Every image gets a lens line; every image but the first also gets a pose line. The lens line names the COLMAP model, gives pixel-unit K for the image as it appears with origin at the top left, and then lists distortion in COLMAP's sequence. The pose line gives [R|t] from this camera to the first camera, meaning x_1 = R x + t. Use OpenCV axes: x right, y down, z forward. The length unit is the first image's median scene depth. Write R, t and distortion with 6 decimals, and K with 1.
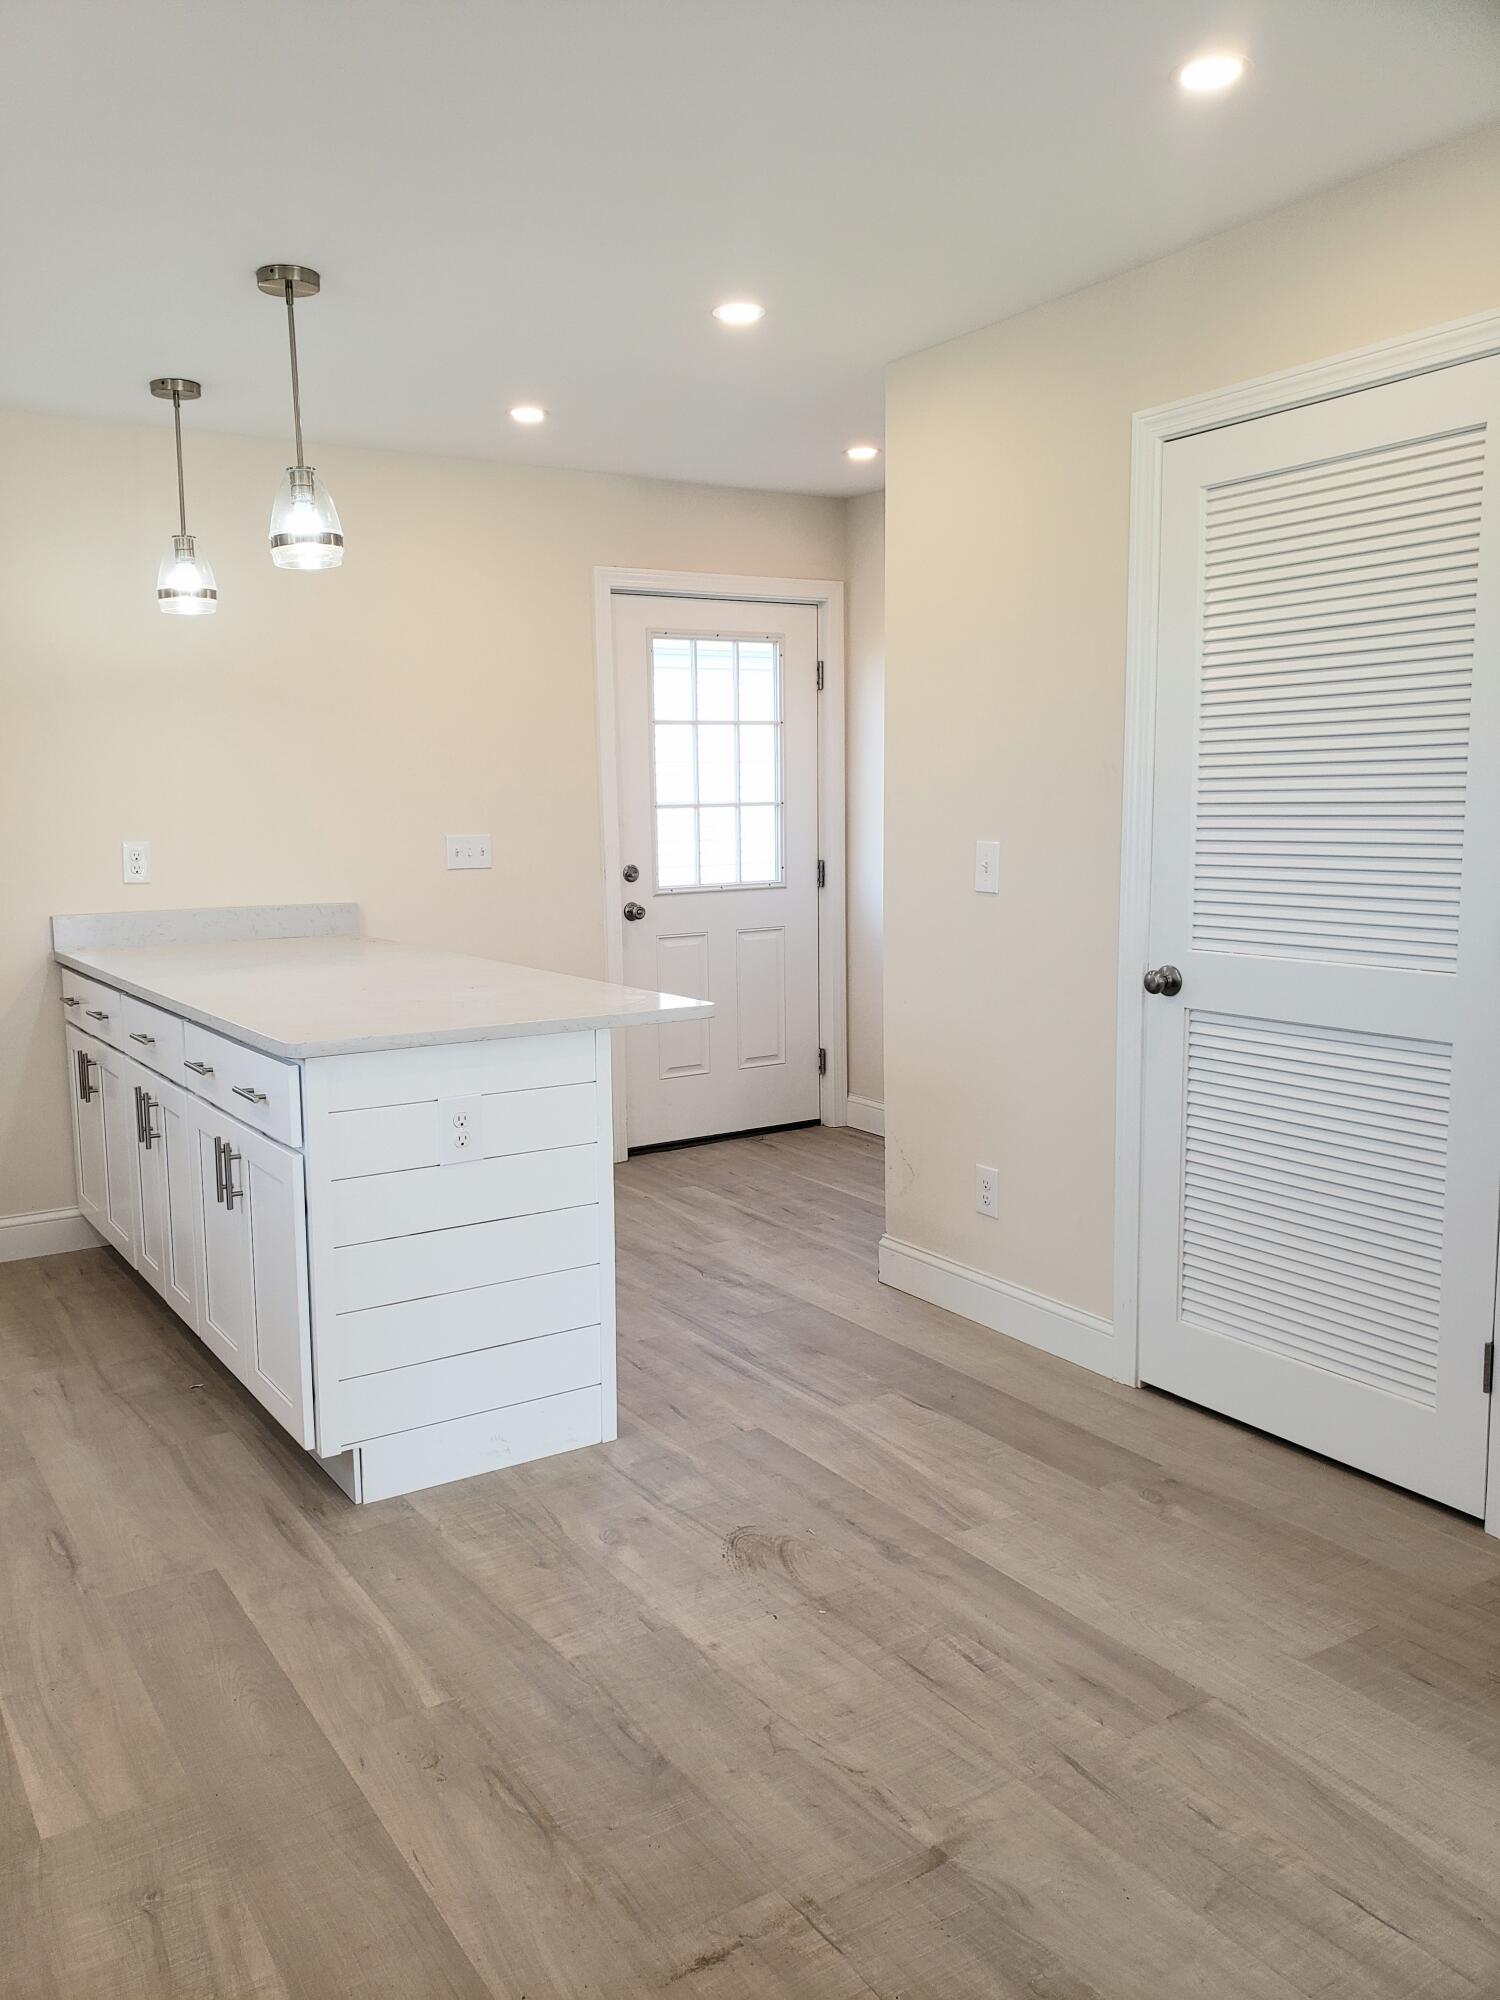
lens RADIAL K [[1561.9, 0, 750.0], [0, 1561.9, 1000.0], [0, 0, 1]] dist [-0.001197, -0.003110]
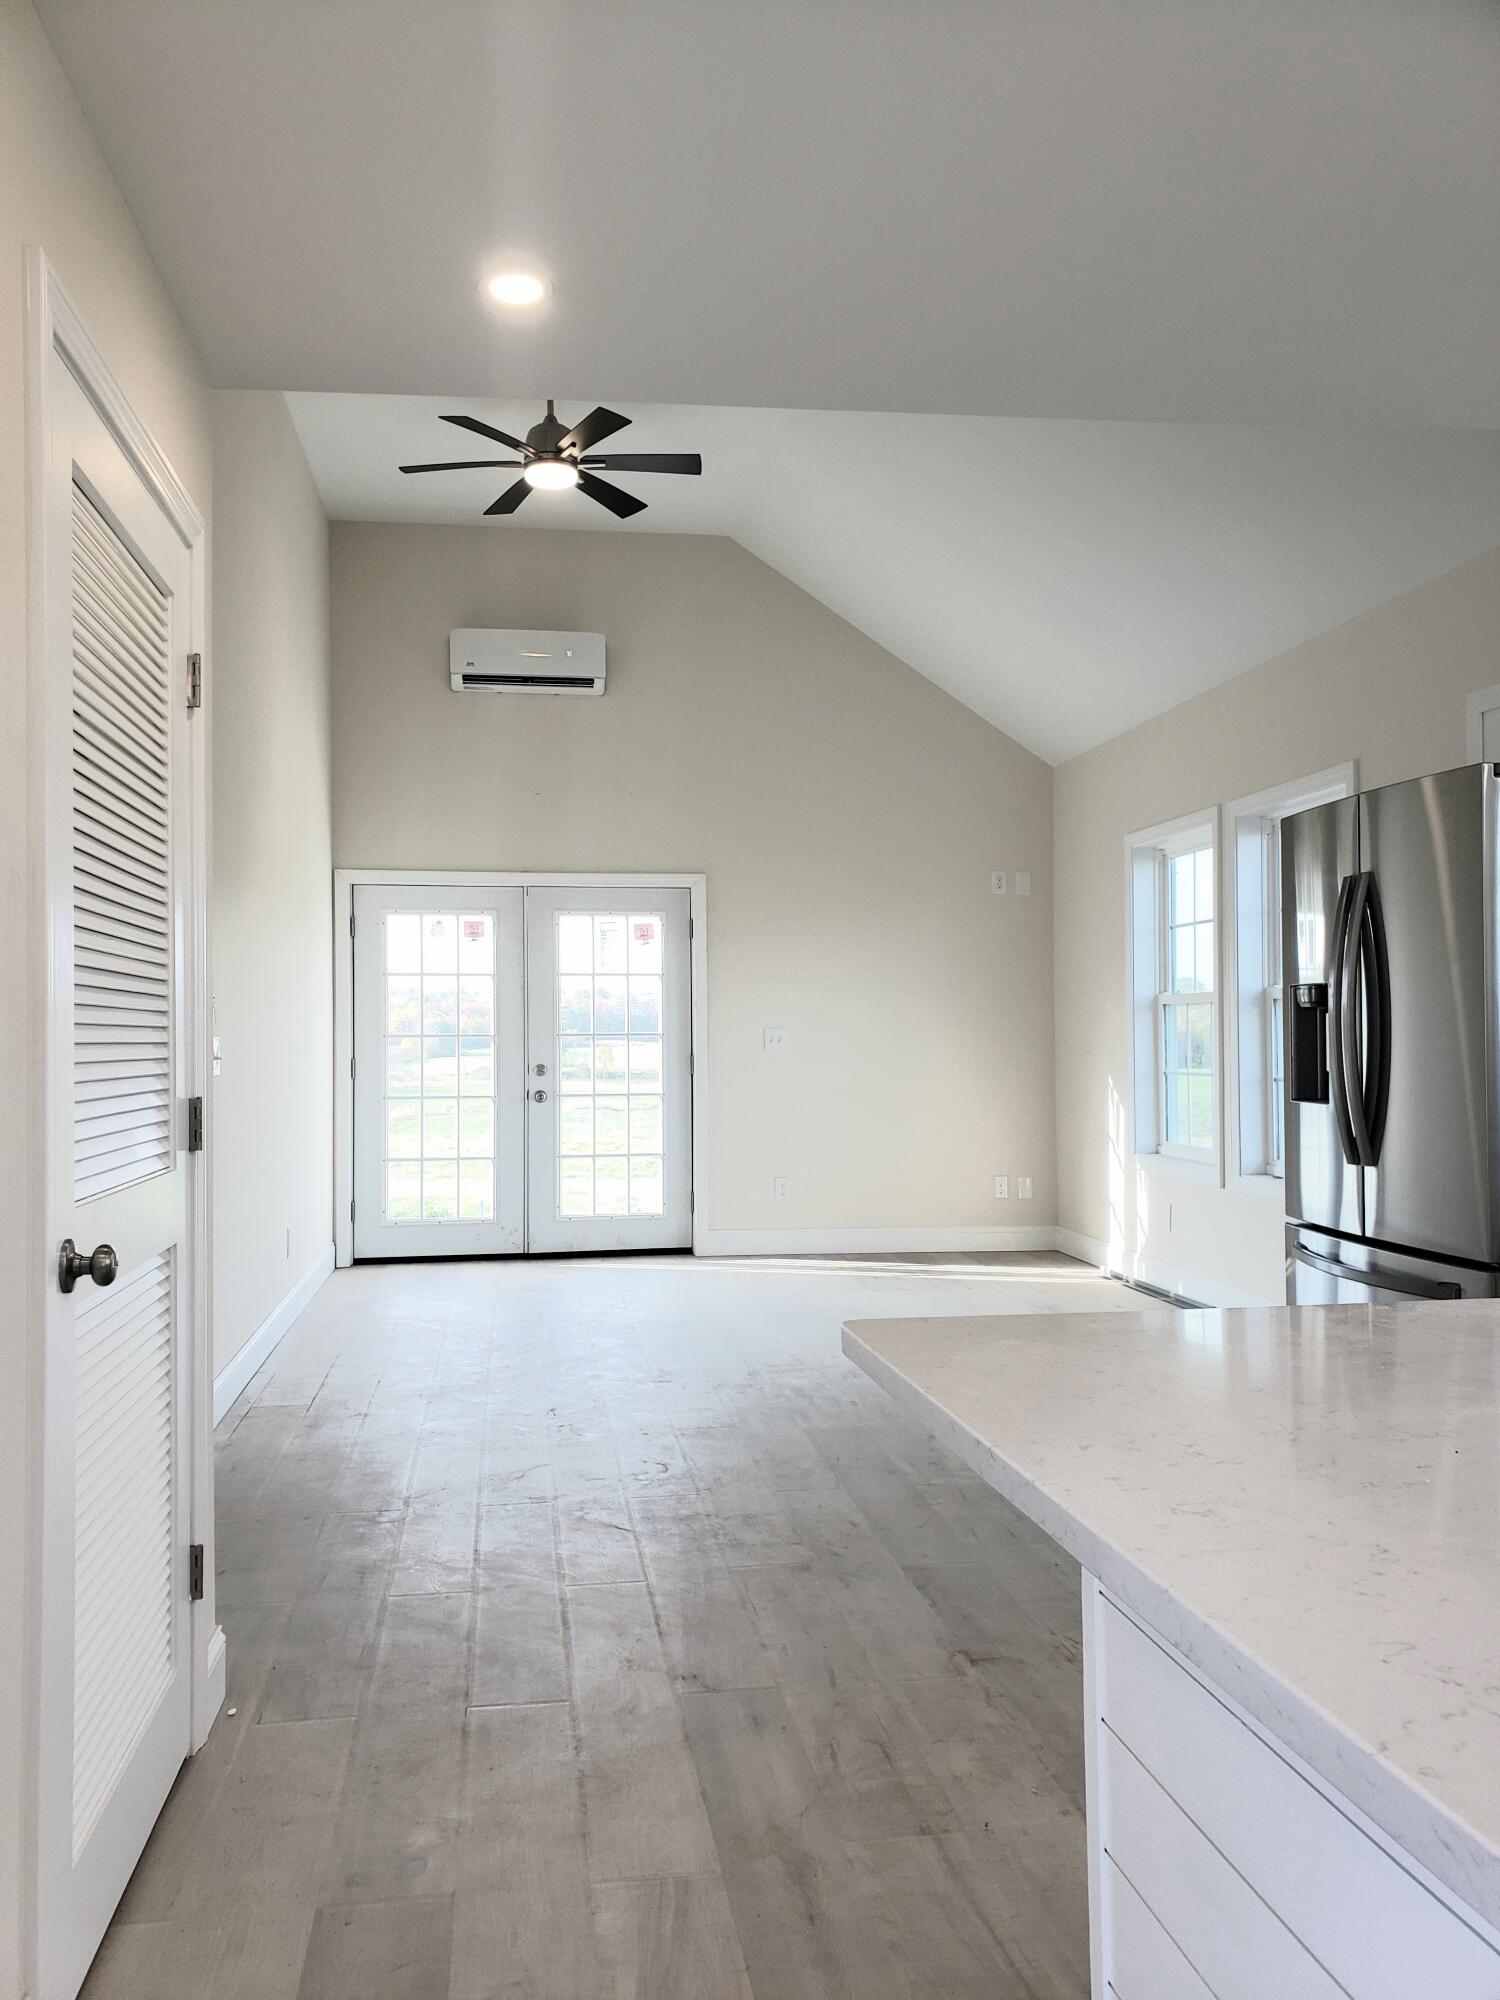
lens RADIAL K [[1559.5, 0, 730.3], [0, 1559.5, 997.1], [0, 0, 1]] dist [-0.001565, 0.003856]
pose [[-0.904548, 0.039254, 0.424560, -0.218580], [0.075185, 0.994834, 0.068206, -0.142822], [-0.419690, 0.093616, -0.902827, 1.567091]]
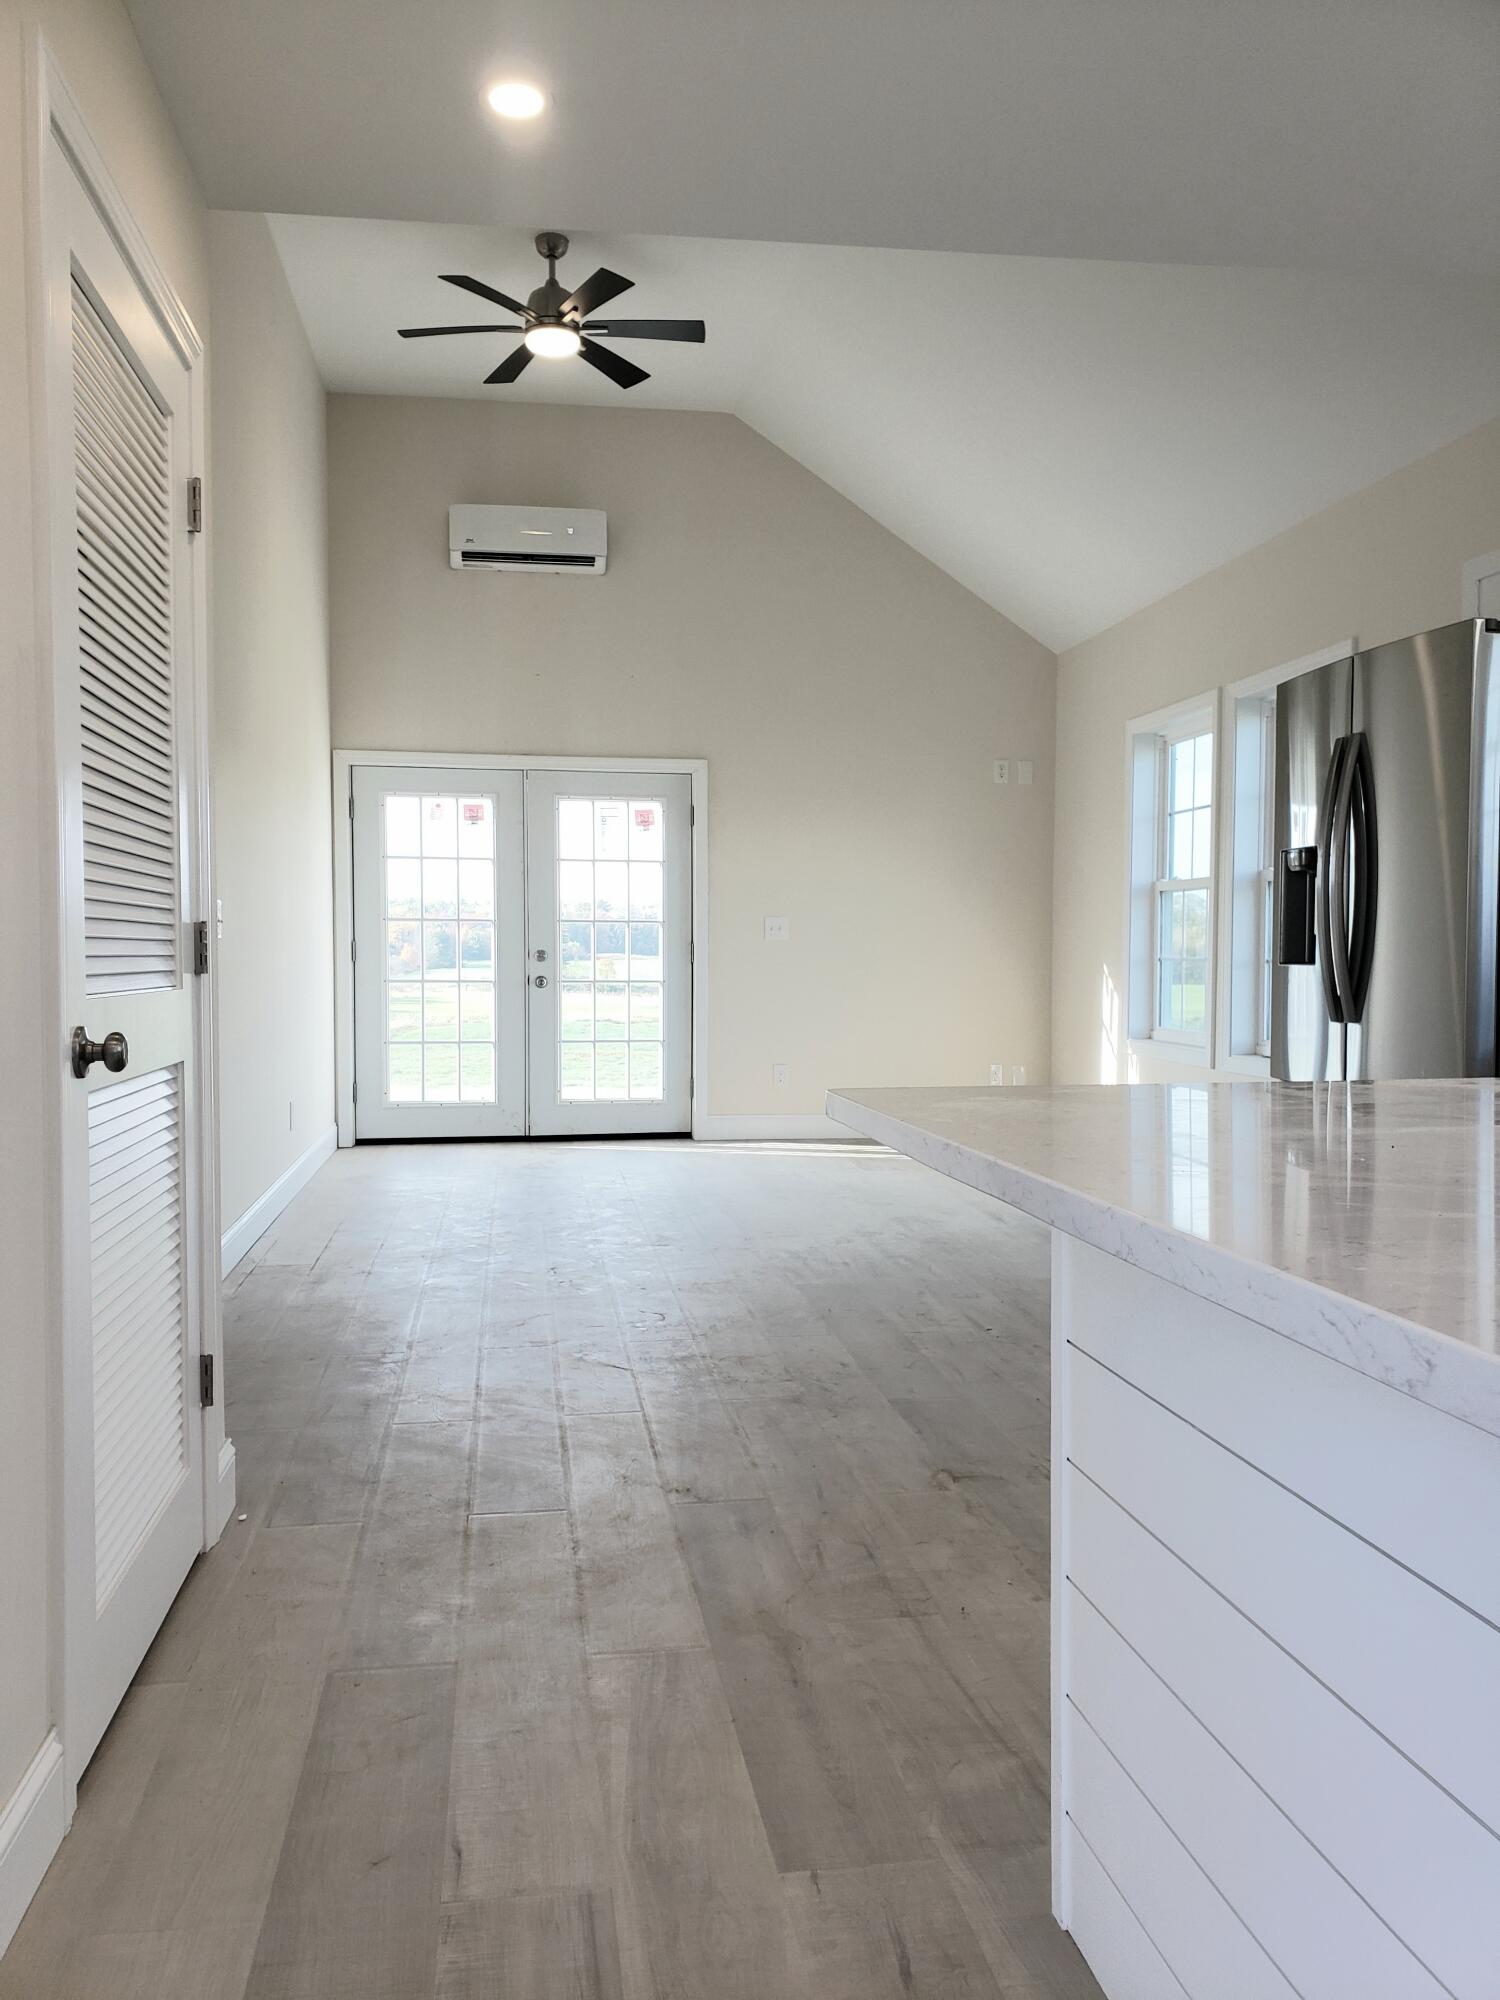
lens RADIAL K [[1561.9, 0, 750.0], [0, 1561.9, 1000.0], [0, 0, 1]] dist [-0.001197, -0.003110]
pose [[-0.909610, 0.006843, 0.415406, -0.228967], [0.065437, 0.989744, 0.126983, -0.097559], [-0.410277, 0.142688, -0.900729, 1.589373]]
